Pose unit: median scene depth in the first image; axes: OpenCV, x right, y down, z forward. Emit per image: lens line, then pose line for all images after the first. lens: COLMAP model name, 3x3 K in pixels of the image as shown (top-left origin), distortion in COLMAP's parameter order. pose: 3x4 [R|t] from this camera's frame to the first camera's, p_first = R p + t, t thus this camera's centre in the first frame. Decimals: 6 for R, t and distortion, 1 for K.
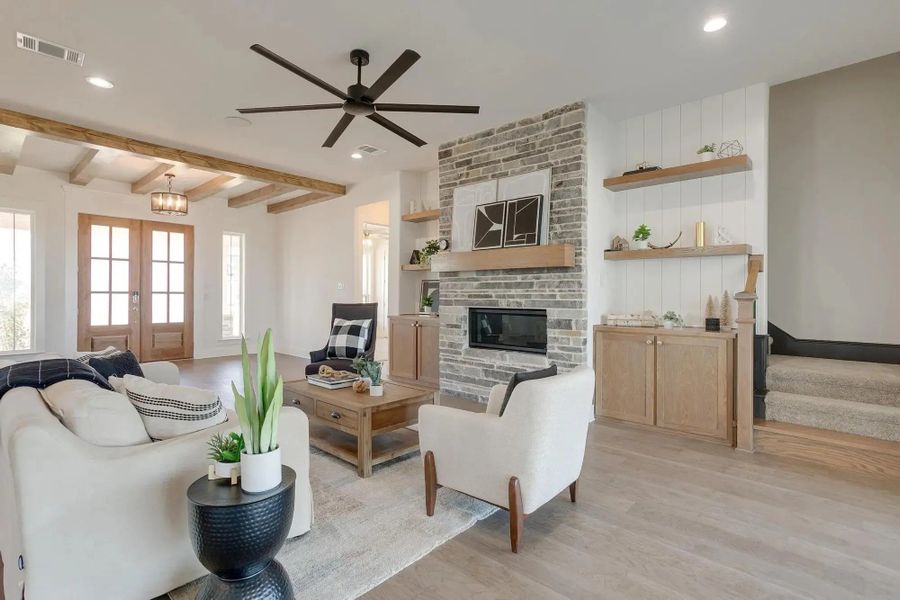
lens RADIAL K [[429.4, 0, 465.0], [0, 429.4, 291.0], [0, 0, 1]] dist [0.001517, 0.000215]
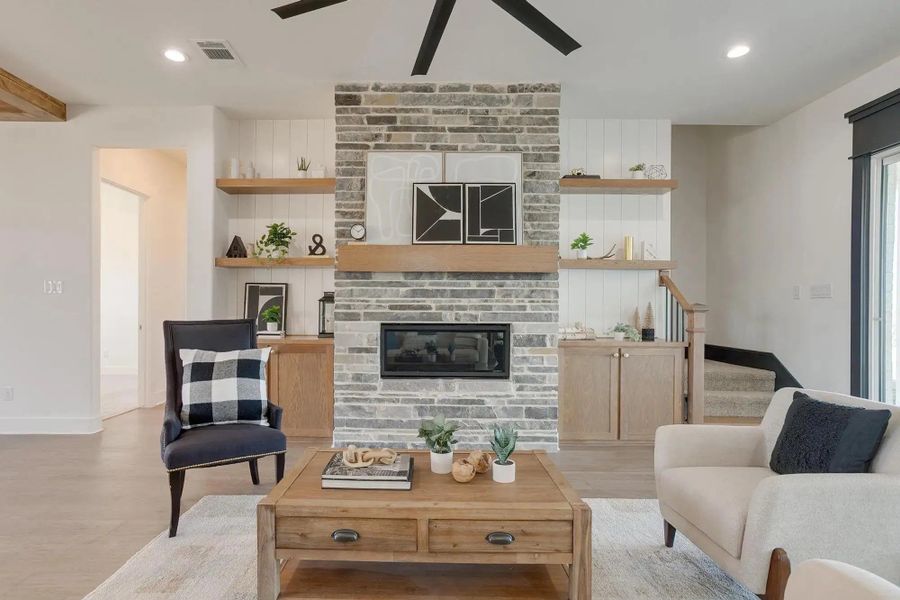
lens RADIAL K [[449.0, 0, 449.5], [0, 449.0, 303.0], [0, 0, 1]] dist [-0.005402, 0.000653]
pose [[0.769721, 0.006383, 0.638348, -0.435164], [-0.010540, 0.999941, 0.002711, 0.002122], [-0.638293, -0.008815, 0.769743, 0.398006]]
